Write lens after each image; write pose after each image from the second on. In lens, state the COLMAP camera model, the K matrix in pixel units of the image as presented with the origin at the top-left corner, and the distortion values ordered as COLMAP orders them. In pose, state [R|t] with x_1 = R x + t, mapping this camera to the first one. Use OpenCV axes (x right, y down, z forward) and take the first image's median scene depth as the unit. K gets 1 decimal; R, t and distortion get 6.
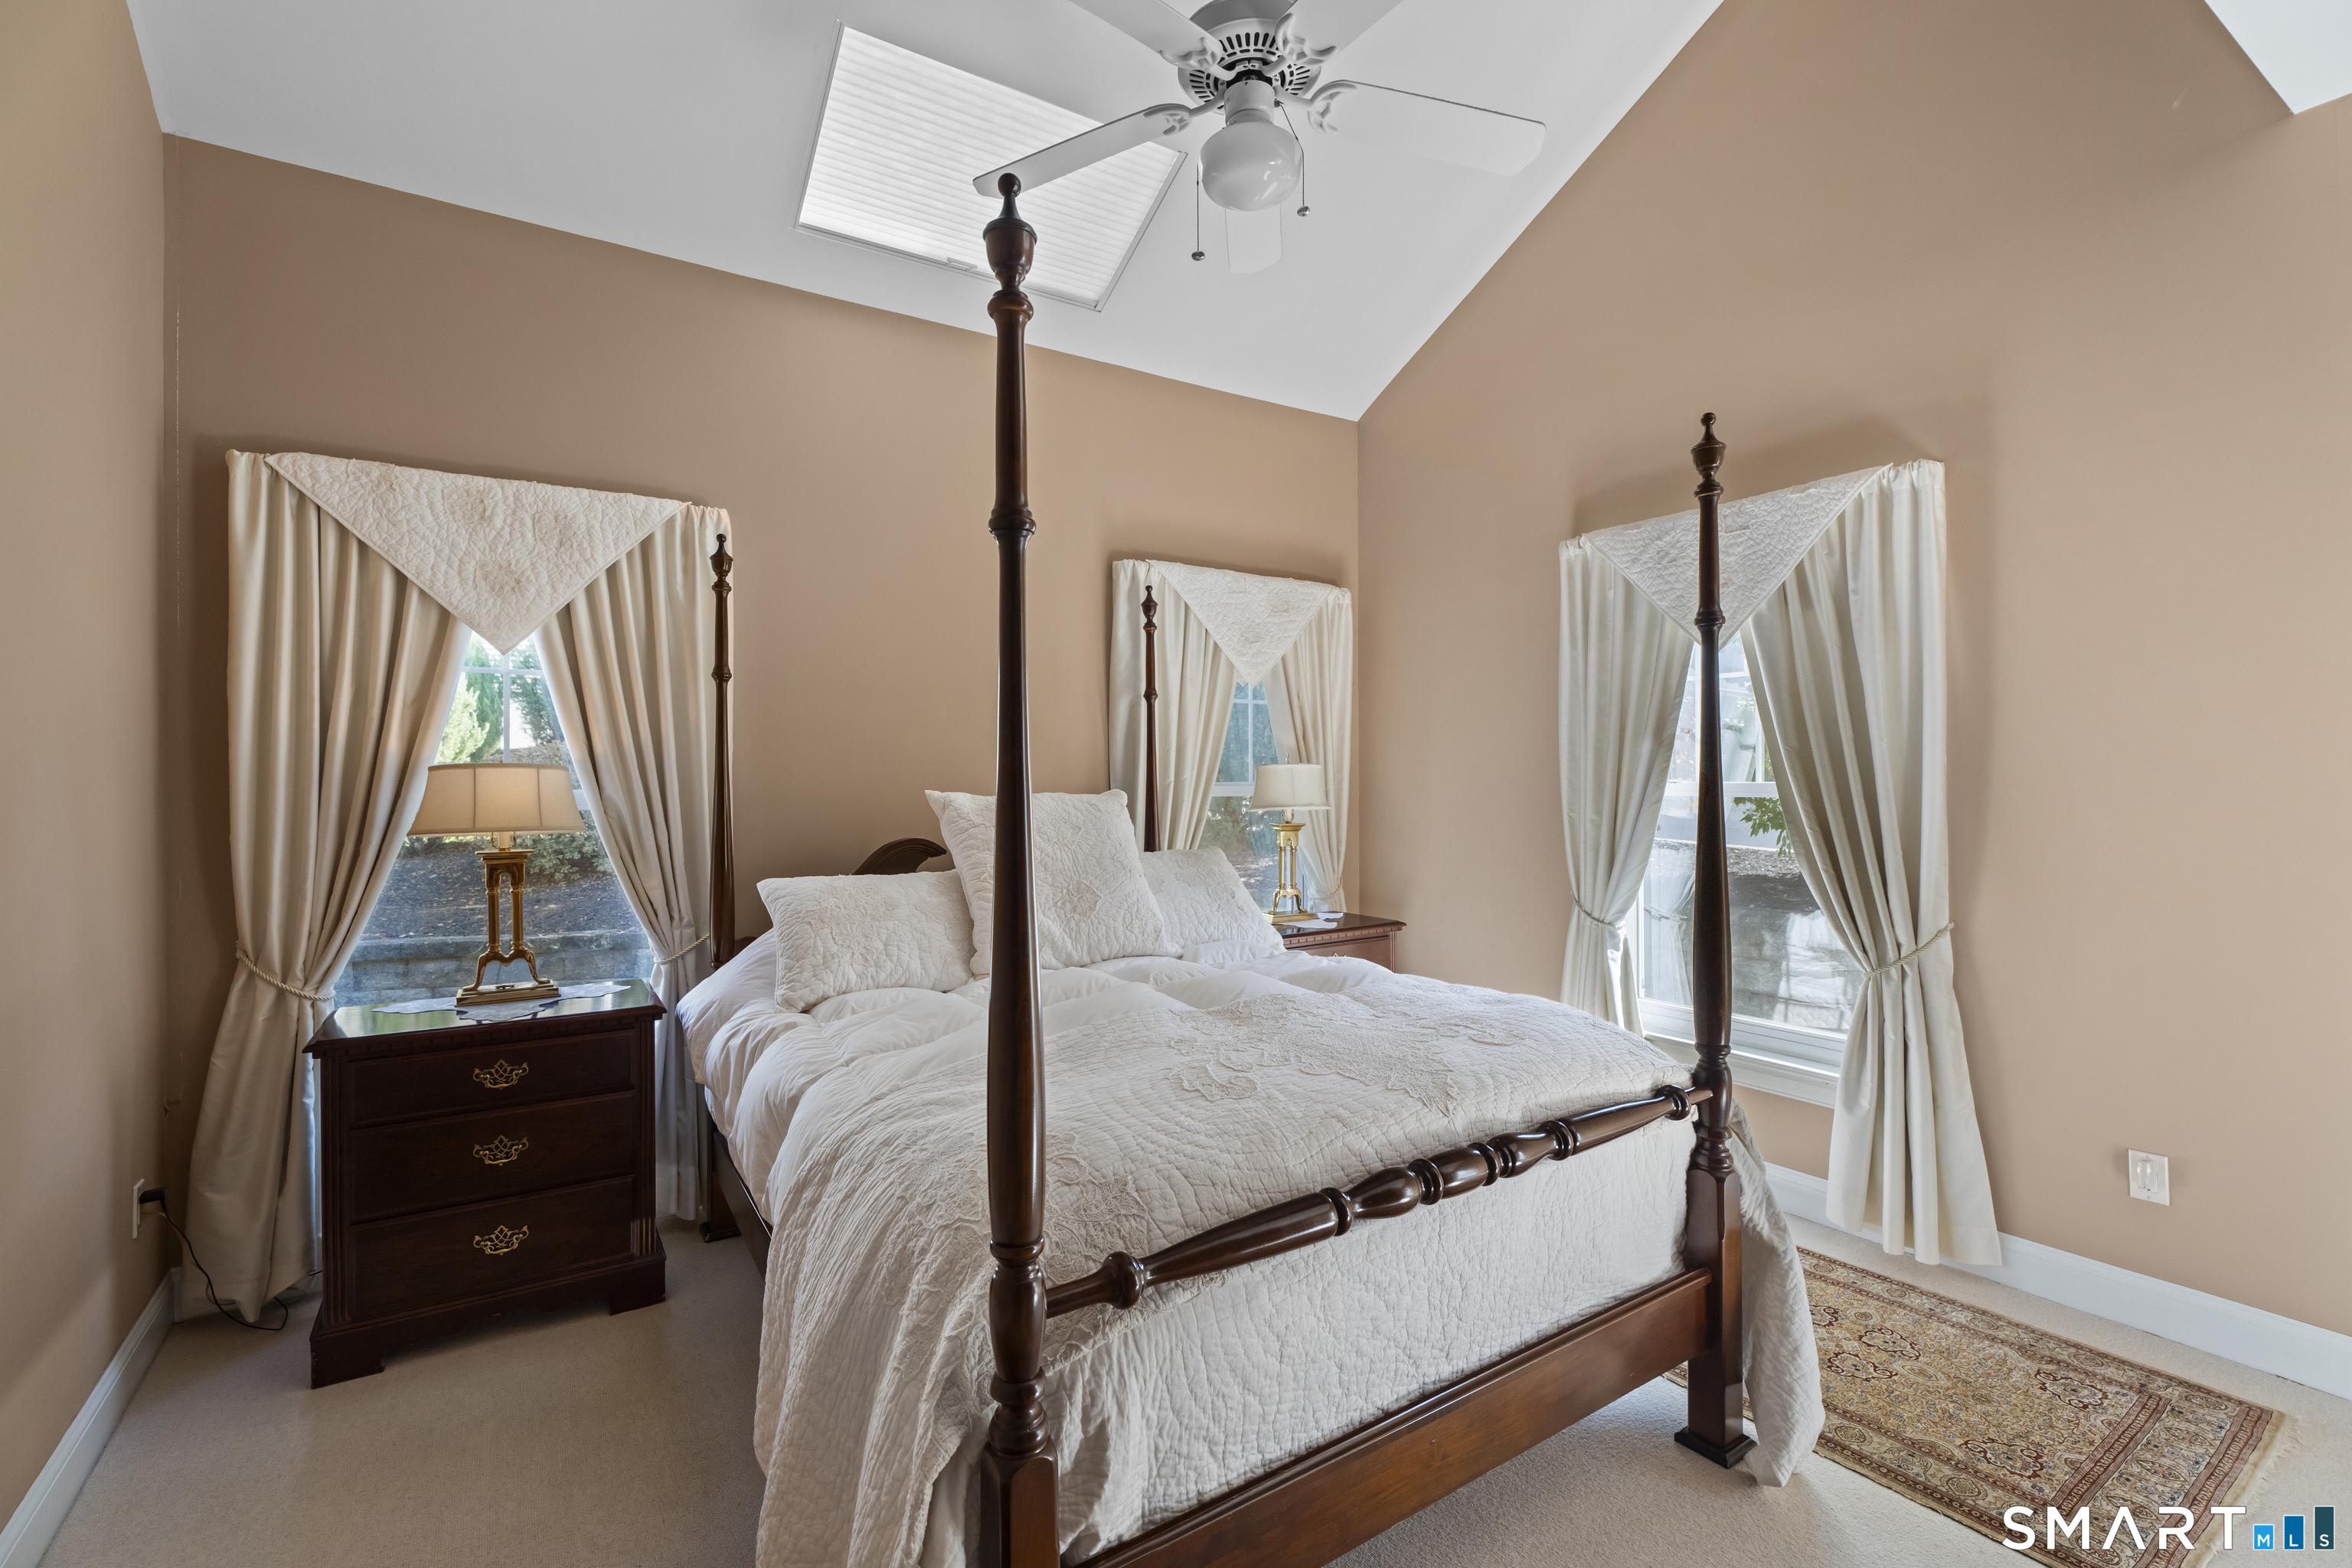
lens RADIAL K [[1045.7, 0, 1175.6], [0, 1045.7, 779.8], [0, 0, 1]] dist [-0.001848, -0.002353]
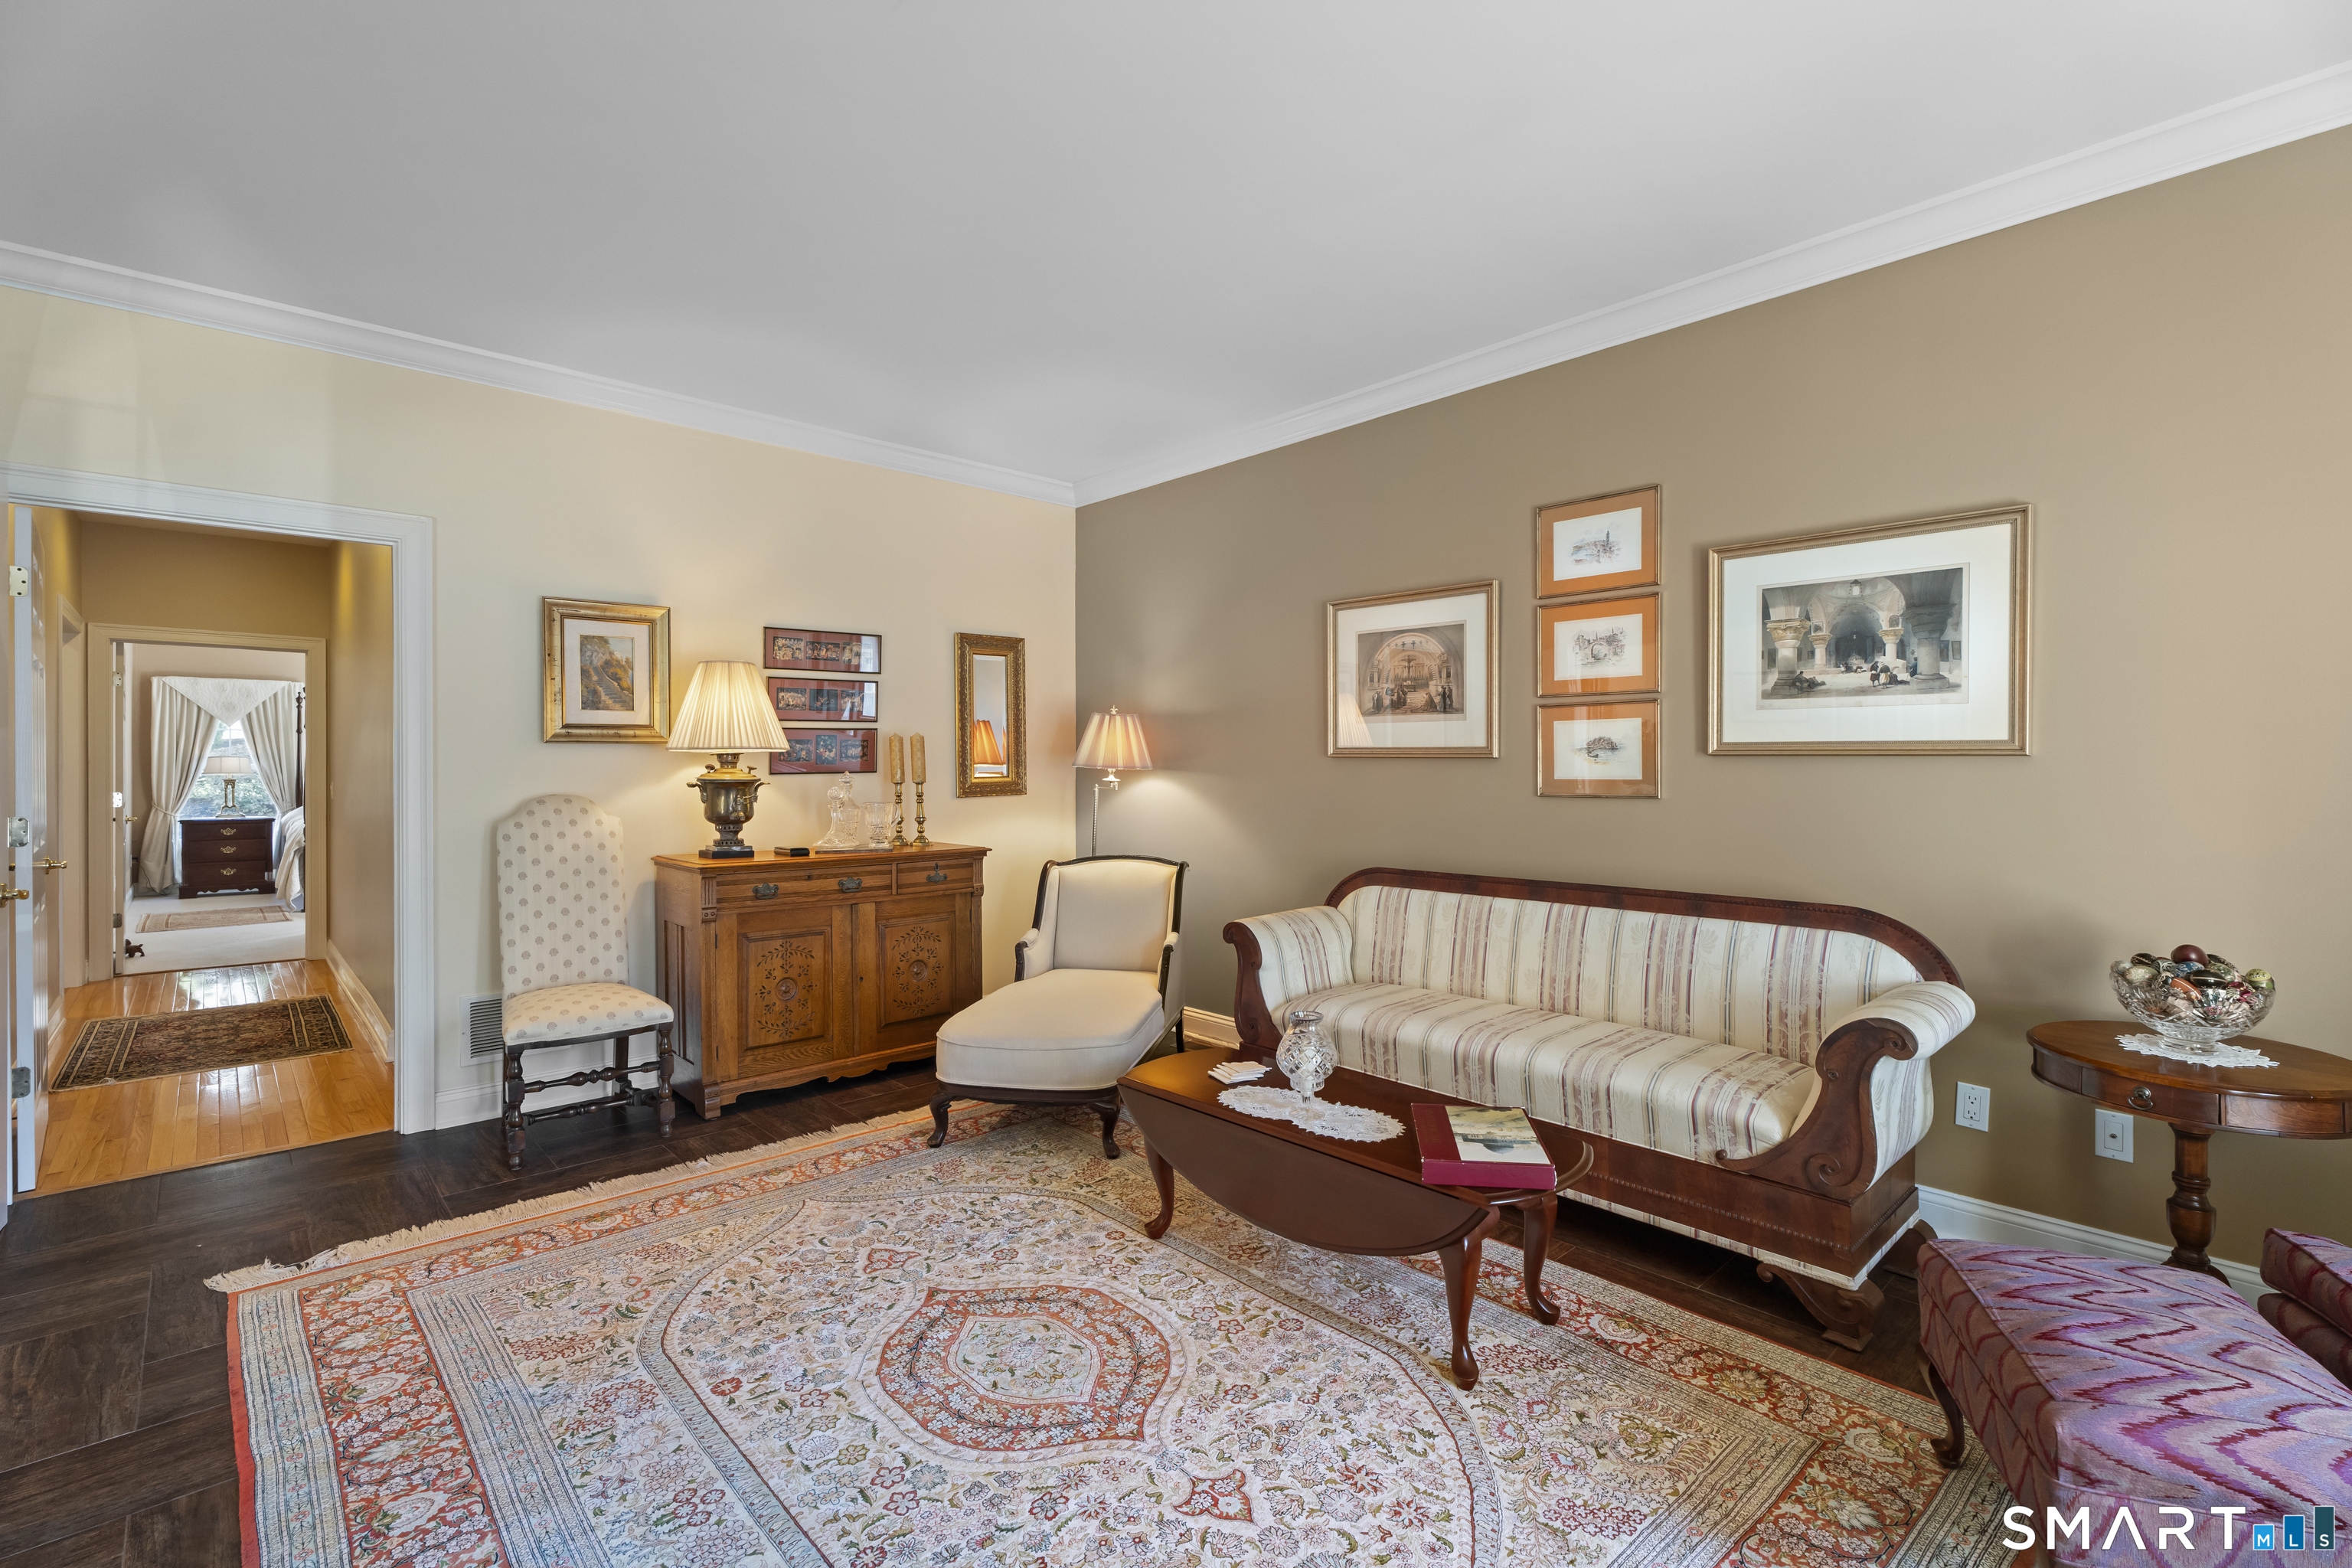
lens RADIAL K [[1045.7, 0, 1174.9], [0, 1045.7, 776.8], [0, 0, 1]] dist [-0.001848, -0.002353]
pose [[0.987519, 0.005128, 0.157417, 2.230832], [-0.005283, 0.999986, 0.000565, 0.039618], [-0.157412, -0.001390, 0.987532, -3.399801]]
